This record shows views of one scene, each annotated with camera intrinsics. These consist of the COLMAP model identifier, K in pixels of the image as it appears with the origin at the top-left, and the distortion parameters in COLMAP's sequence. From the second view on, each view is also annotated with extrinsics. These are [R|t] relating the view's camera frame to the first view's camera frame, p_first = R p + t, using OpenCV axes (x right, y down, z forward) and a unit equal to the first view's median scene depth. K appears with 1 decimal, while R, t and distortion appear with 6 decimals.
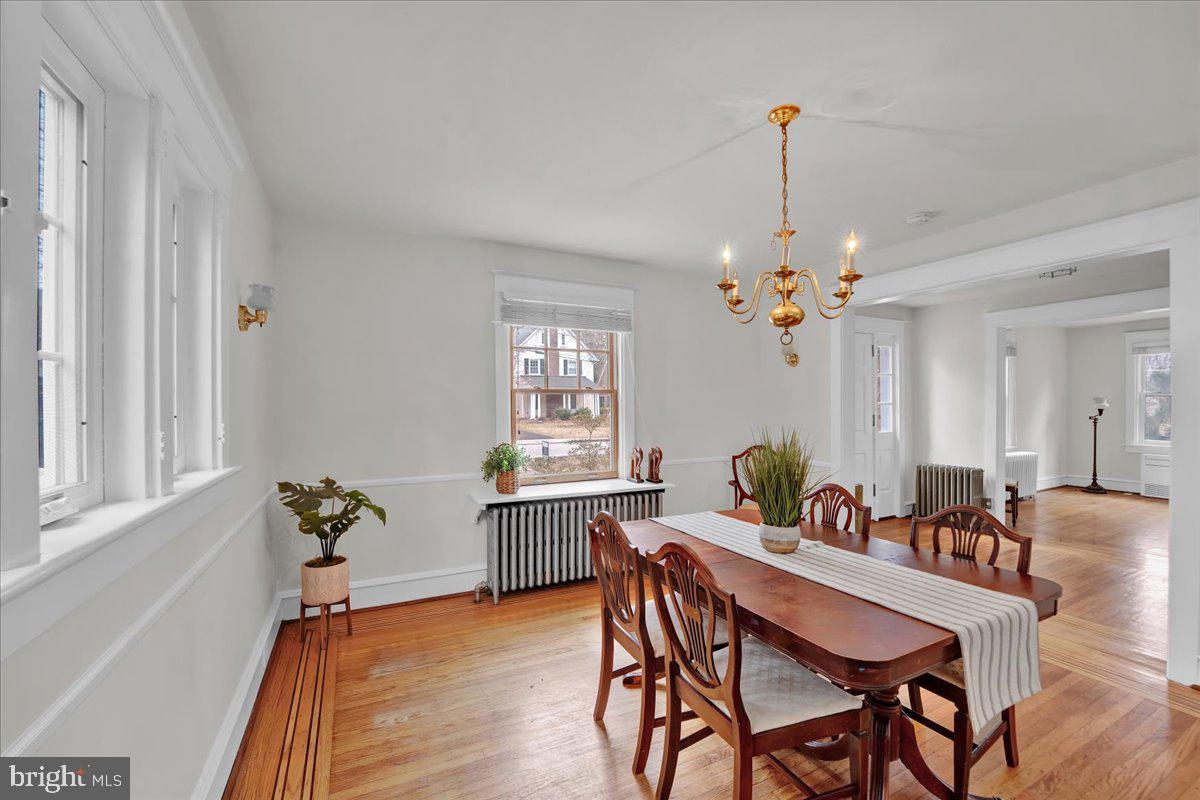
lens RADIAL K [[498.4, 0, 601.2], [0, 498.4, 403.1], [0, 0, 1]] dist [-0.024198, 0.001079]
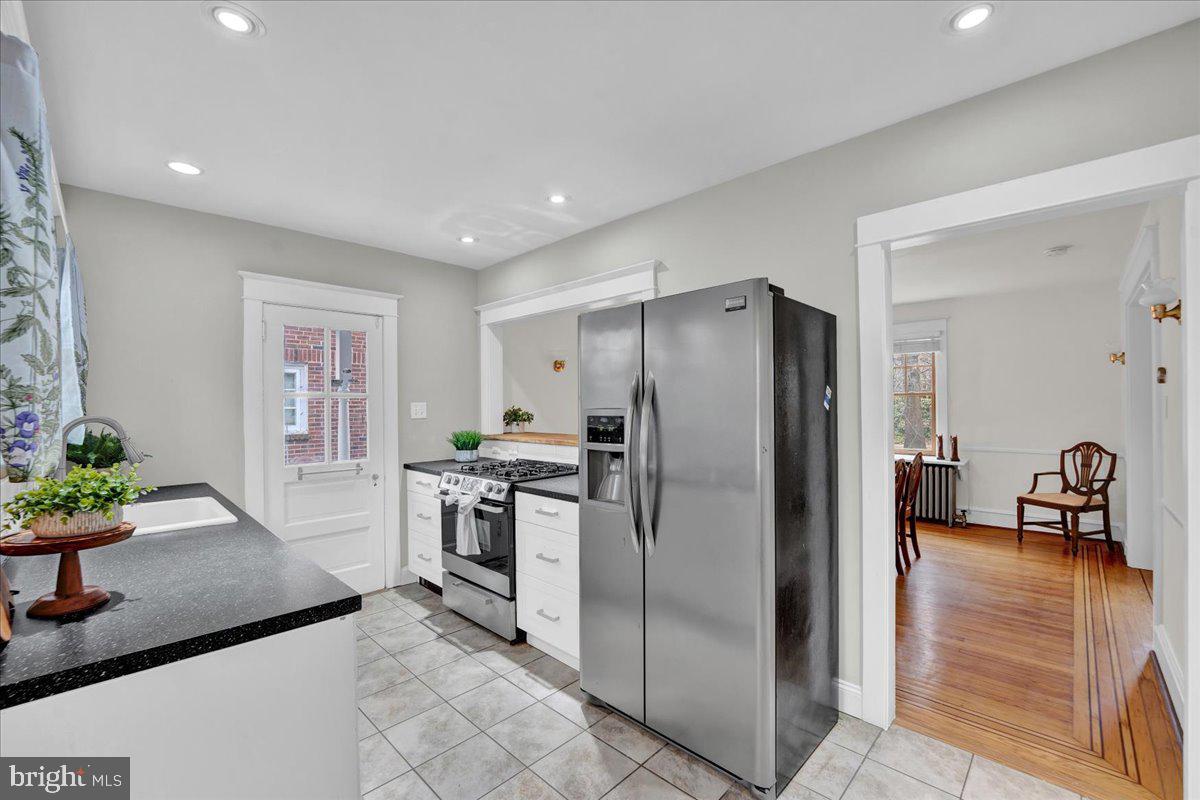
lens RADIAL K [[498.4, 0, 601.6], [0, 498.4, 402.8], [0, 0, 1]] dist [-0.024198, 0.001079]
pose [[0.317720, -0.000441, -0.948184, 1.128002], [0.007029, 0.999974, 0.001890, -0.008281], [0.948158, -0.007265, 0.317715, -0.350131]]
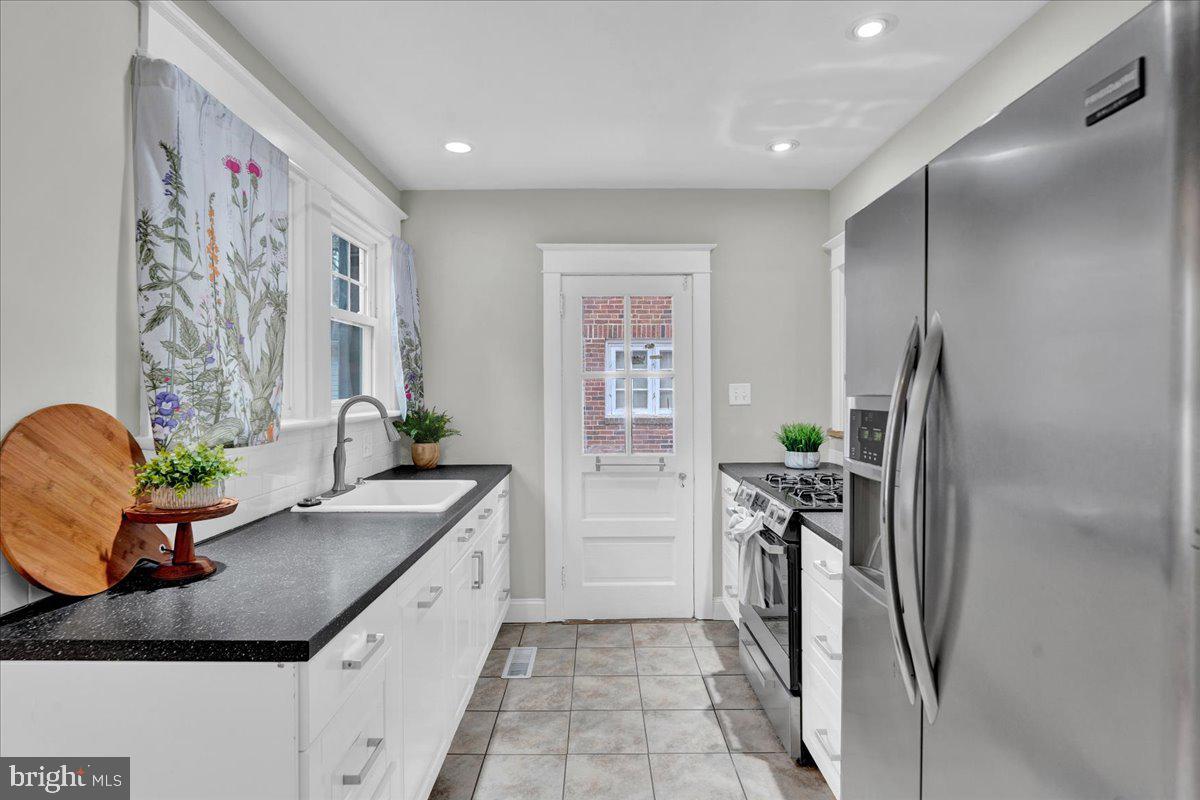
lens RADIAL K [[609.6, 0, 594.1], [0, 609.6, 389.9], [0, 0, 1]] dist [-0.006943, -0.000694]
pose [[-0.458319, 0.009207, -0.888740, 0.986555], [0.007008, 0.999953, 0.006745, -0.007183], [0.888760, -0.003137, -0.458362, -0.157921]]
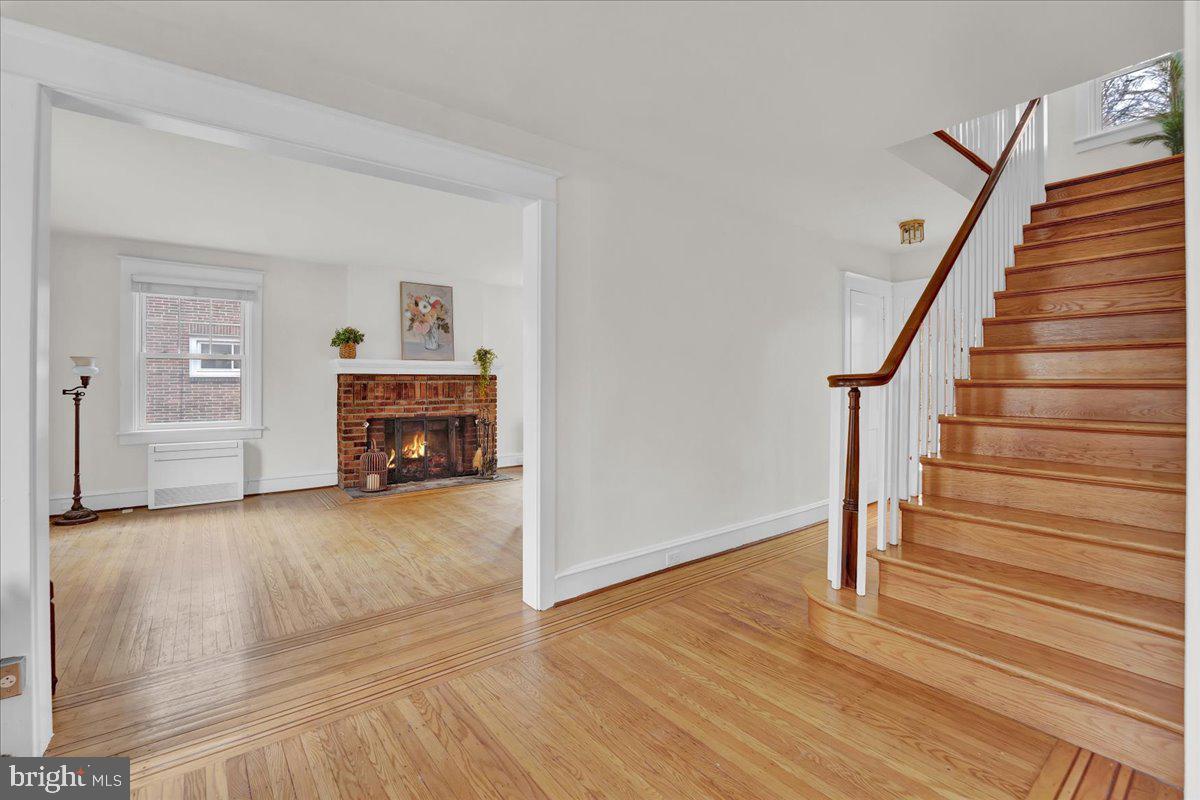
lens RADIAL K [[518.3, 0, 591.6], [0, 518.3, 387.7], [0, 0, 1]] dist [-0.017393, 0.000201]
pose [[-0.179017, -0.002063, 0.983844, 0.583790], [0.000512, 0.999997, 0.002190, 0.046166], [-0.983846, 0.000895, -0.179015, 0.942499]]
